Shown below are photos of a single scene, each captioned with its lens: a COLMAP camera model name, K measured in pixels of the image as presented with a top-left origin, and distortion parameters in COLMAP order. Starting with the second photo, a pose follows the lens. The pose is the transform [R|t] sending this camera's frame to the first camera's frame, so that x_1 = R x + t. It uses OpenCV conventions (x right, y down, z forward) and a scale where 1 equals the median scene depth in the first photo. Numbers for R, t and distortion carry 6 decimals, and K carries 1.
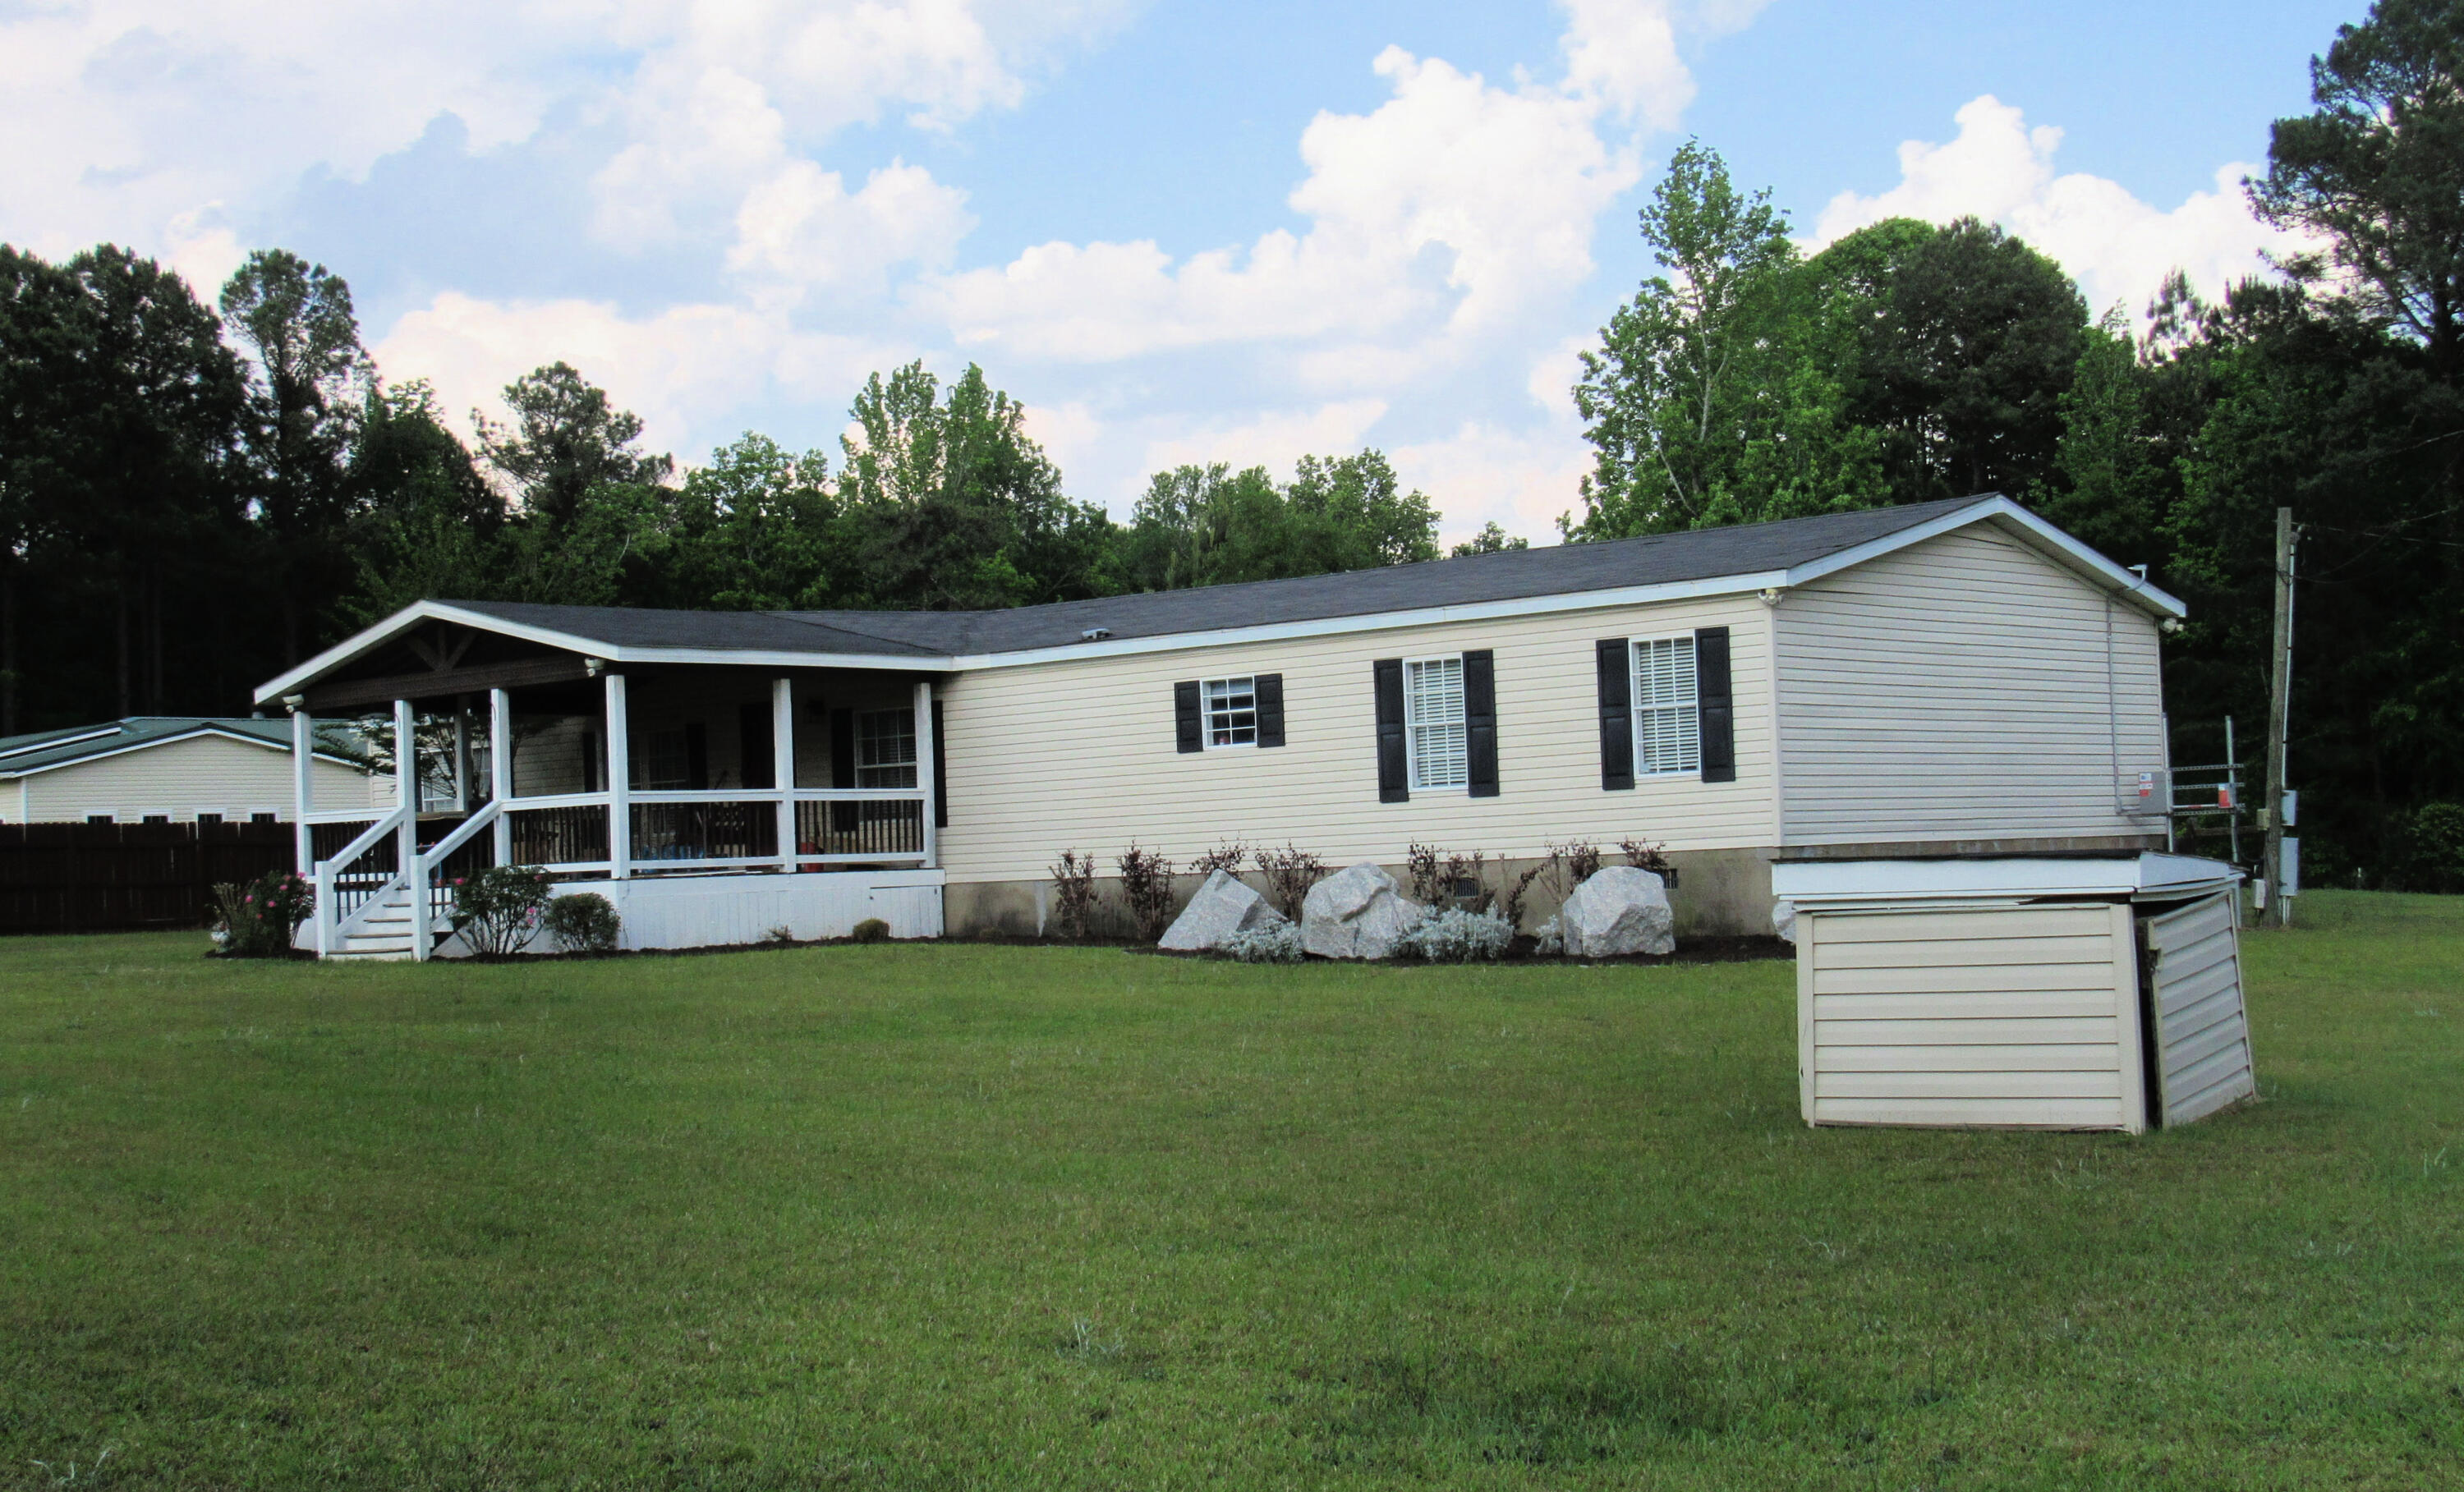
lens RADIAL K [[3310.4, 0, 1187.3], [0, 3310.4, 741.0], [0, 0, 1]] dist [0.003456, -0.008400]
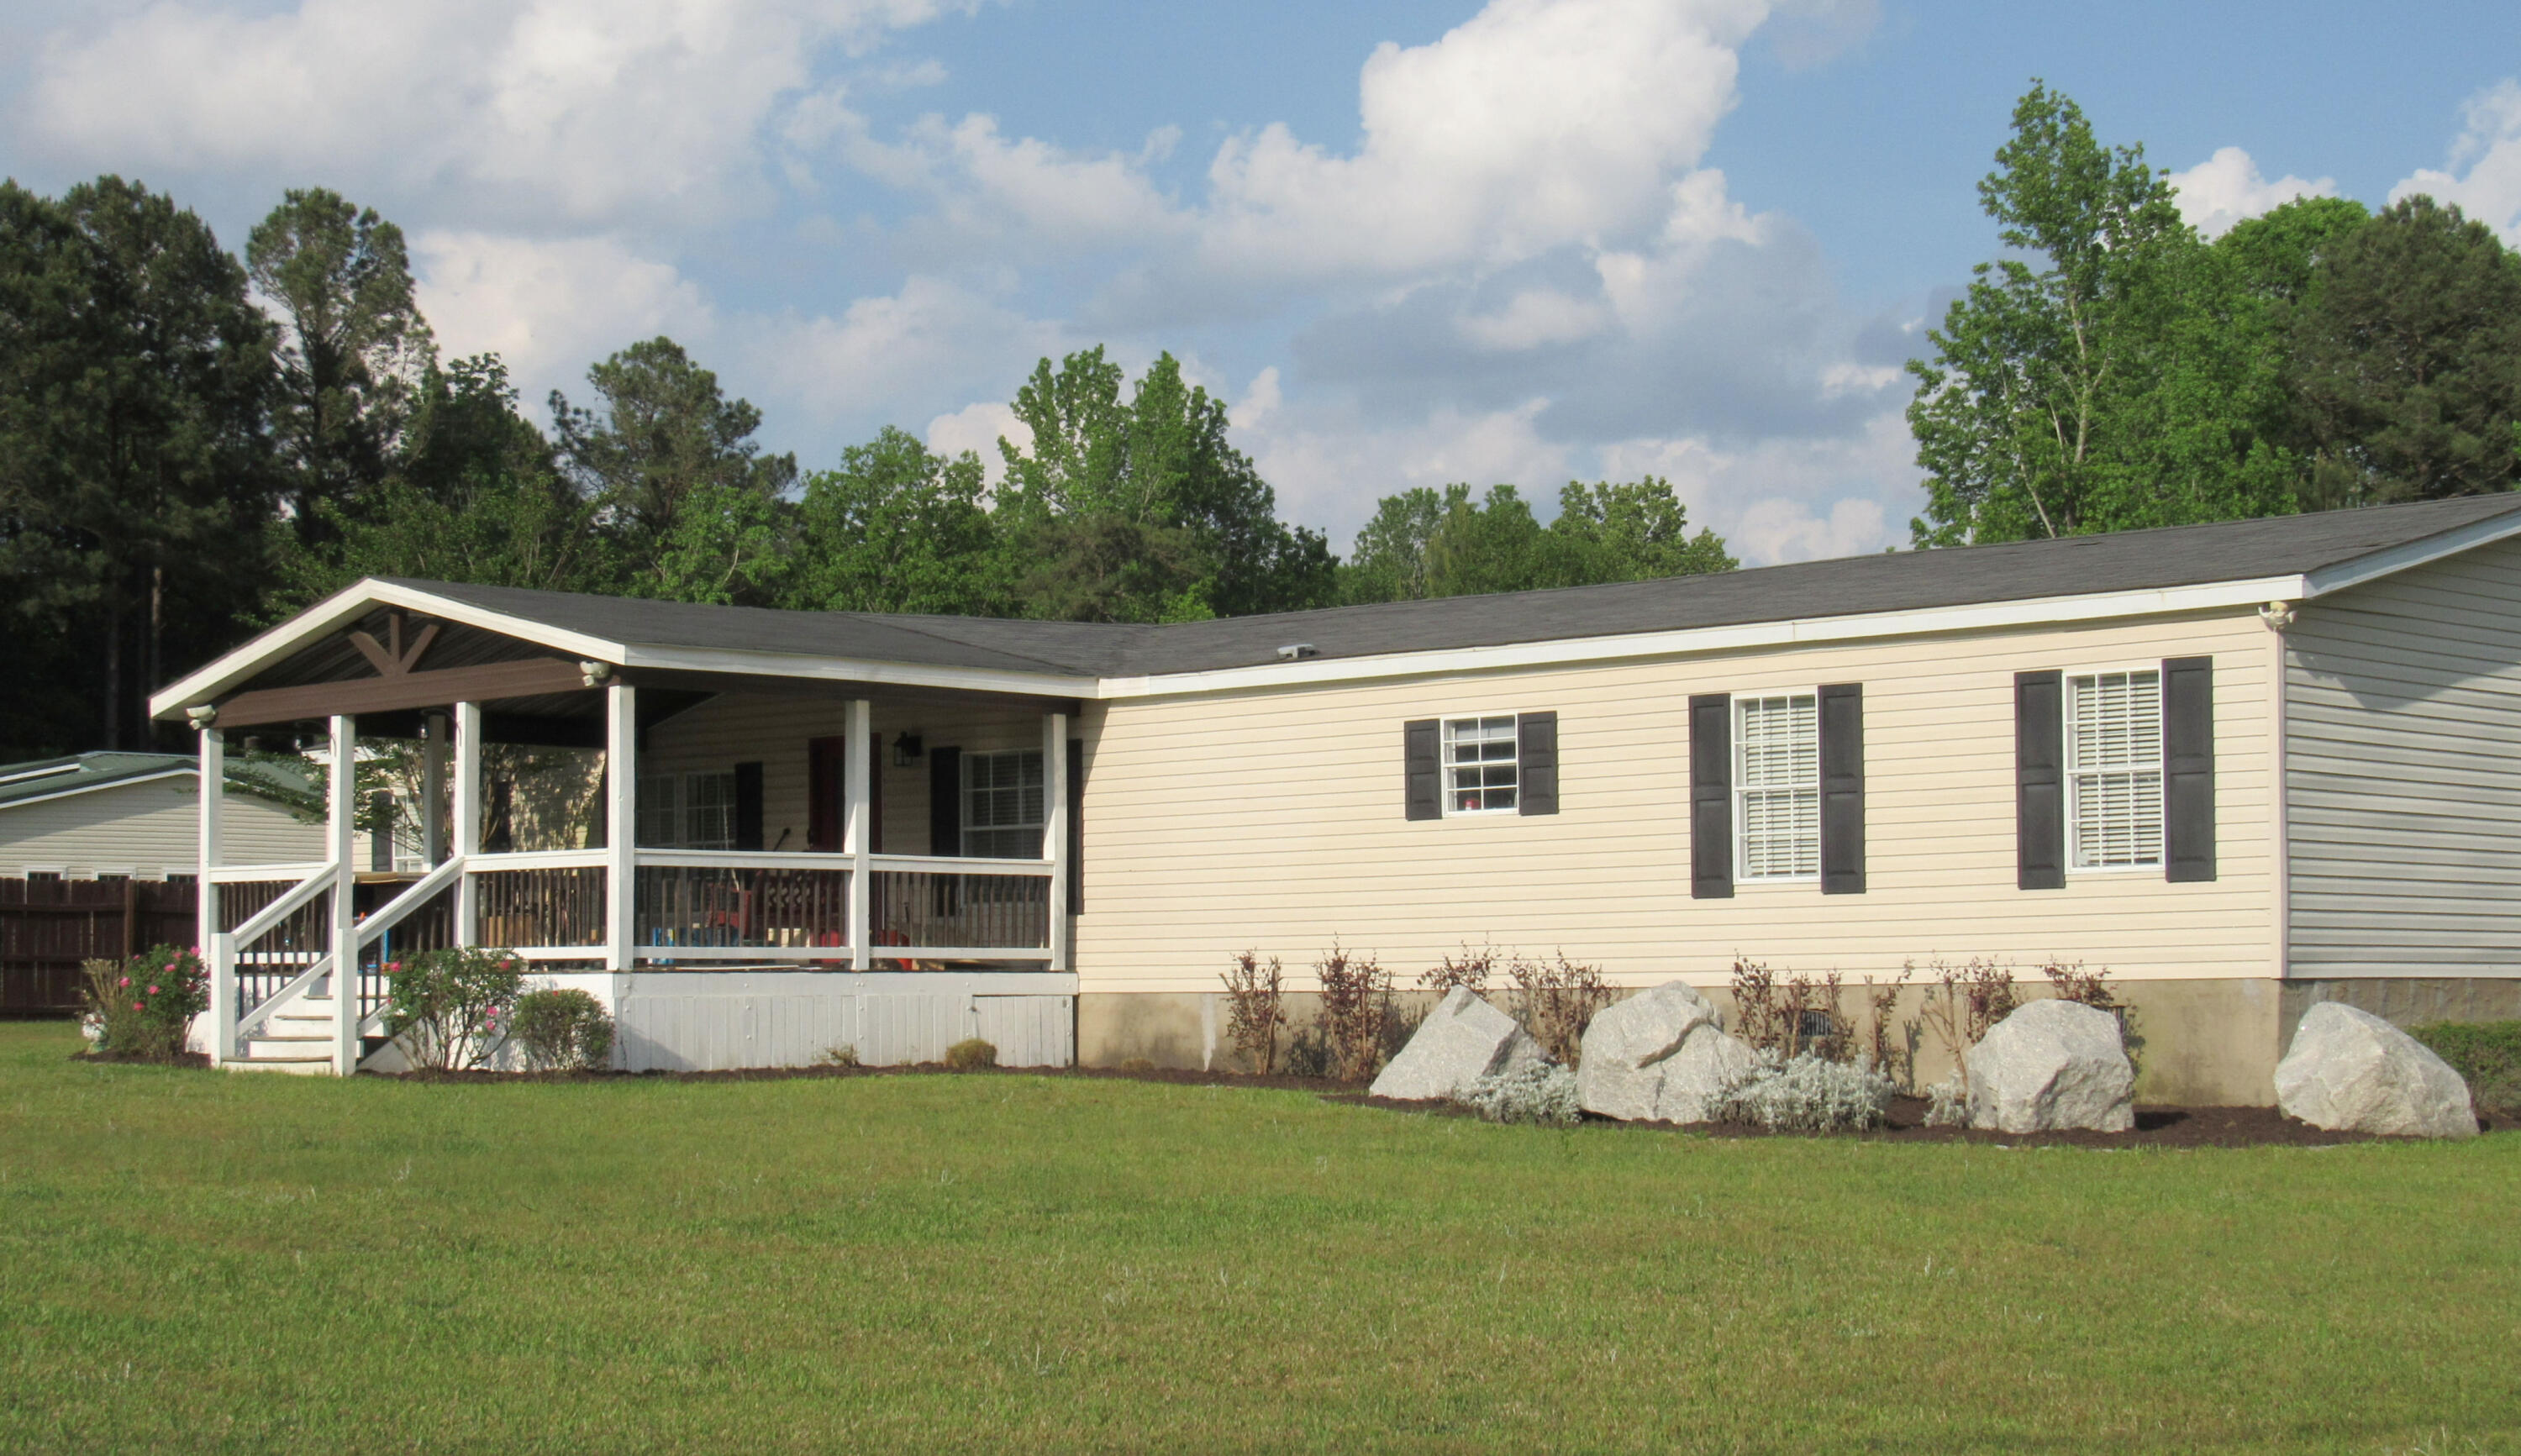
lens RADIAL K [[3917.3, 0, 1260.5], [0, 3917.3, 728.0], [0, 0, 1]] dist [-0.022401, -0.051033]
pose [[0.998706, 0.030487, -0.040710, -0.000400], [-0.031572, 0.999155, -0.026297, 0.006821], [0.039874, 0.027548, 0.998825, 0.153820]]
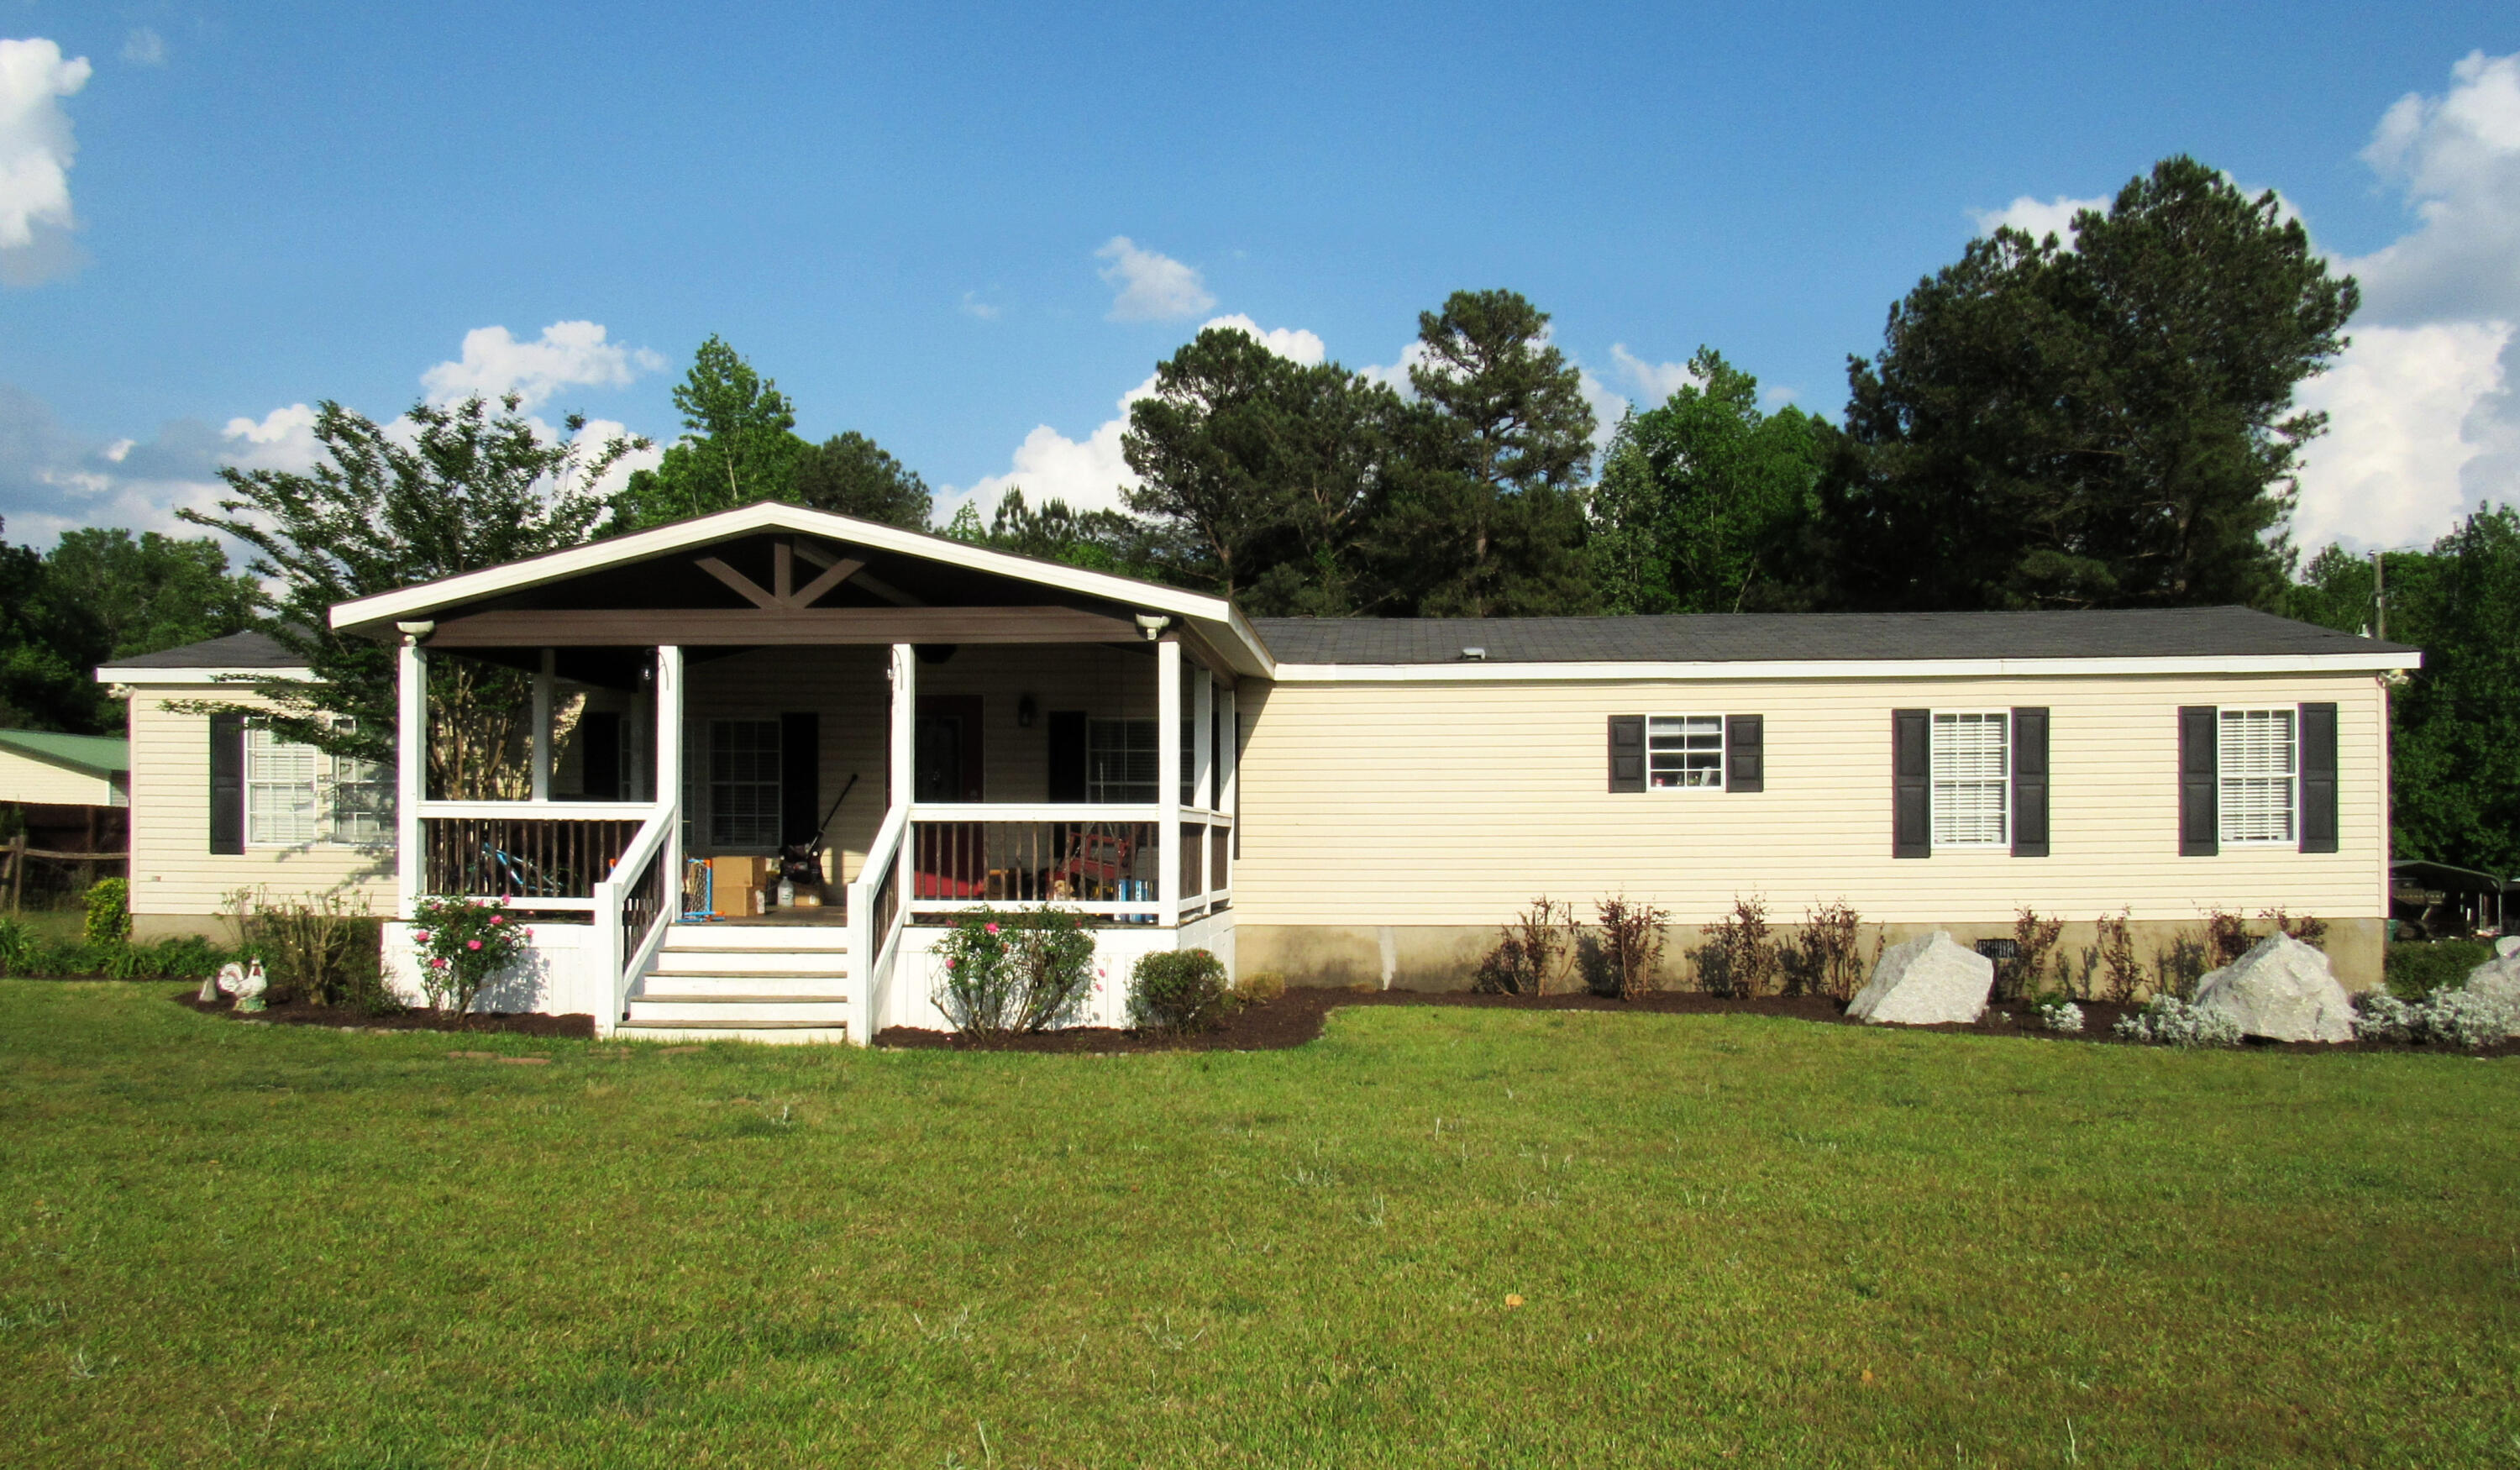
lens RADIAL K [[1927.4, 0, 1261.7], [0, 1927.4, 838.2], [0, 0, 1]] dist [0.054702, 0.001224]
pose [[0.762697, 0.040641, 0.645478, -0.408773], [-0.051382, 0.998677, -0.002167, 0.021840], [-0.644711, -0.031513, 0.763776, 0.638301]]
